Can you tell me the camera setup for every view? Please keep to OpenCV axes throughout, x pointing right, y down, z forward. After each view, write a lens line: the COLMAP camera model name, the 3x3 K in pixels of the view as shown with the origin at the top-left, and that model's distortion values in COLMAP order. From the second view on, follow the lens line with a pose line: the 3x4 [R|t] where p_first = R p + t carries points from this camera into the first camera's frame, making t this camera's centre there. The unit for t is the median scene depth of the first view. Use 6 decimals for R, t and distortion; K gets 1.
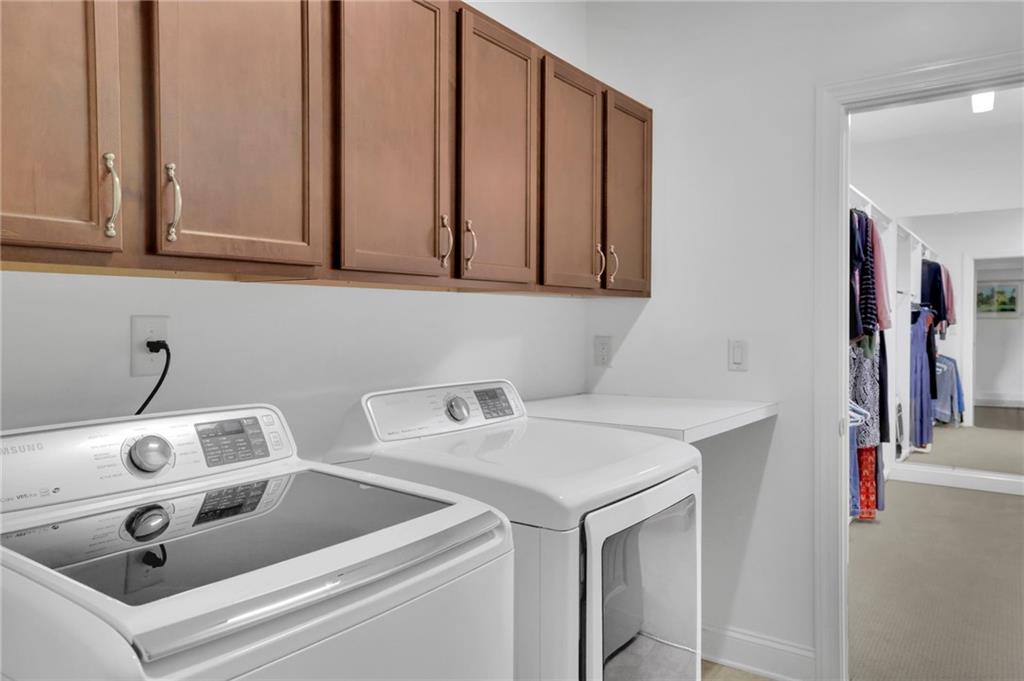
lens RADIAL K [[691.5, 0, 512.0], [0, 691.5, 340.5], [0, 0, 1]] dist [-0.008666, -0.001985]
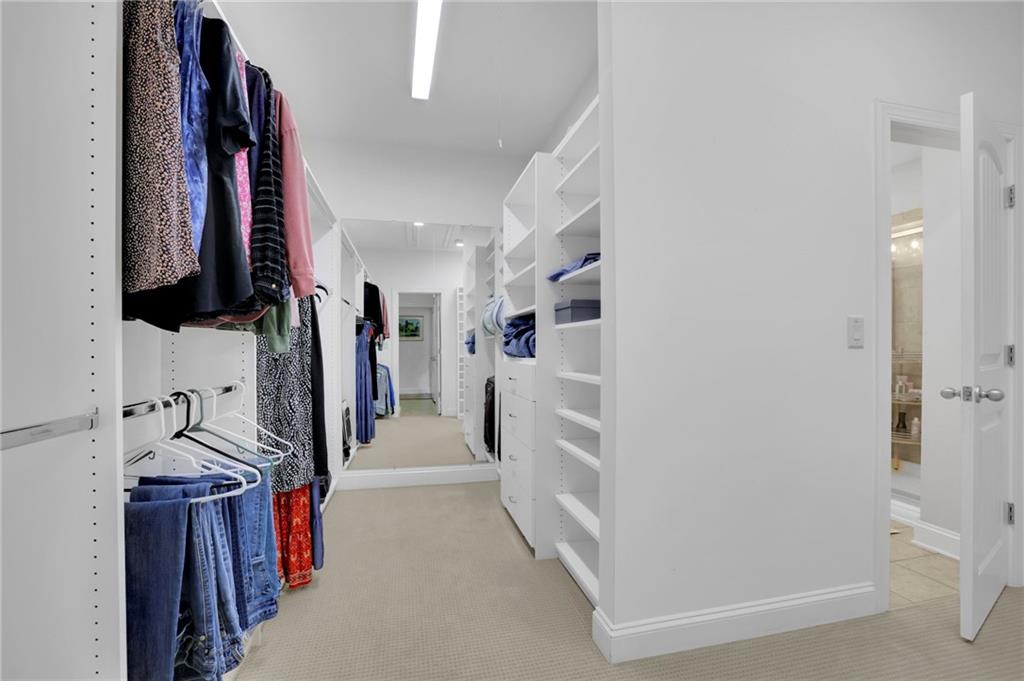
lens RADIAL K [[453.9, 0, 513.2], [0, 453.9, 351.2], [0, 0, 1]] dist [-0.003394, -0.000214]
pose [[0.657811, -0.002452, 0.753179, 0.187823], [0.018423, 0.999748, -0.012836, 0.016601], [-0.752958, 0.022319, 0.657690, 0.317827]]
